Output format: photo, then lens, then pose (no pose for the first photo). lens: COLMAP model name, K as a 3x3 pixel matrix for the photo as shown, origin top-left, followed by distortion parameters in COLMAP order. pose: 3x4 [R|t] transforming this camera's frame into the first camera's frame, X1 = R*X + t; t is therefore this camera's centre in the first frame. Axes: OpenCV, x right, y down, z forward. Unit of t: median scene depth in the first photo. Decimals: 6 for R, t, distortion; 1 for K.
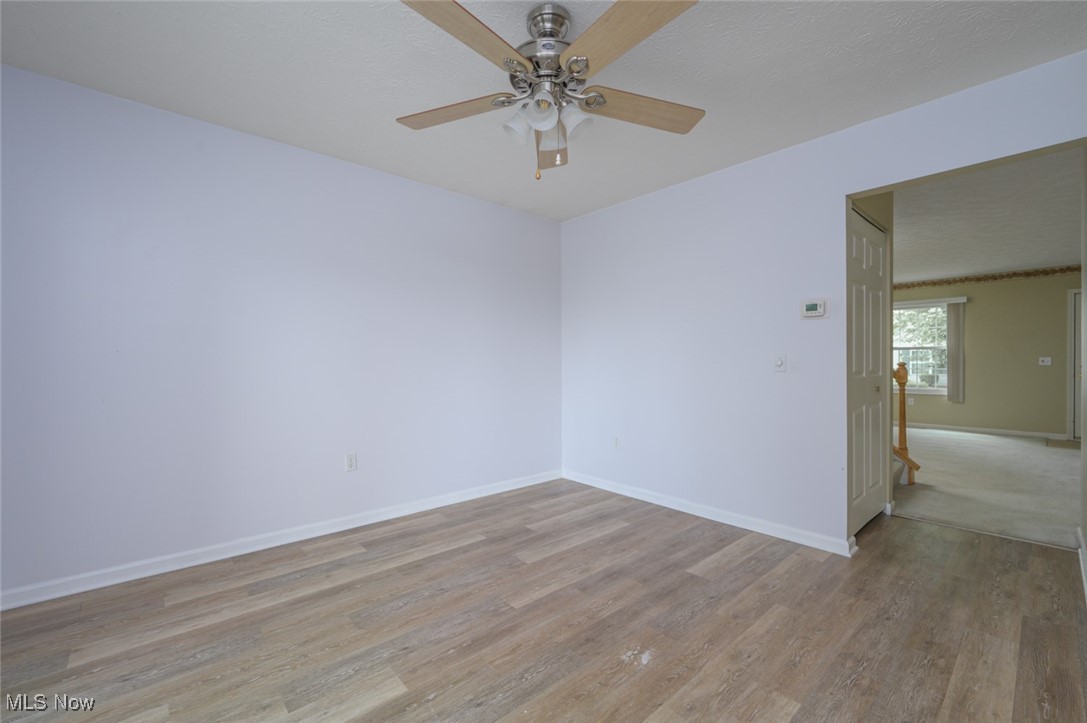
lens RADIAL K [[450.2, 0, 535.9], [0, 450.2, 363.9], [0, 0, 1]] dist [0.002008, 0.000540]
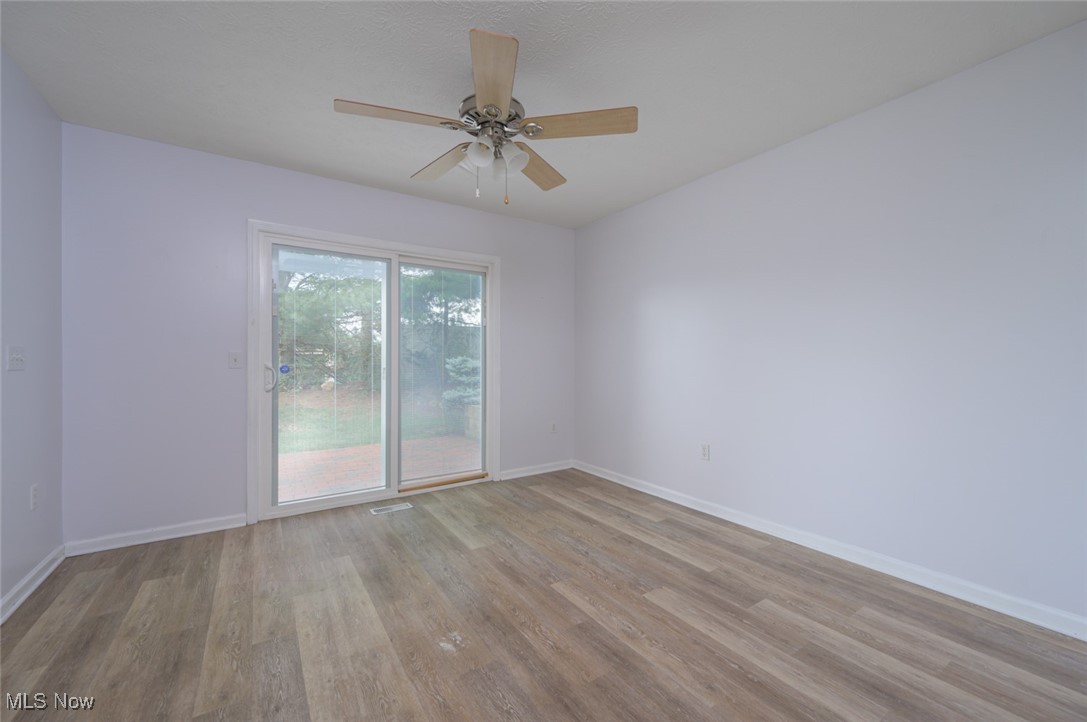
lens RADIAL K [[439.5, 0, 543.7], [0, 439.5, 358.9], [0, 0, 1]] dist [0.001174, -0.000021]
pose [[-0.136338, -0.002720, -0.990659, 0.842515], [-0.002462, 0.999994, -0.002407, 0.004902], [0.990659, 0.002111, -0.136344, 0.950237]]
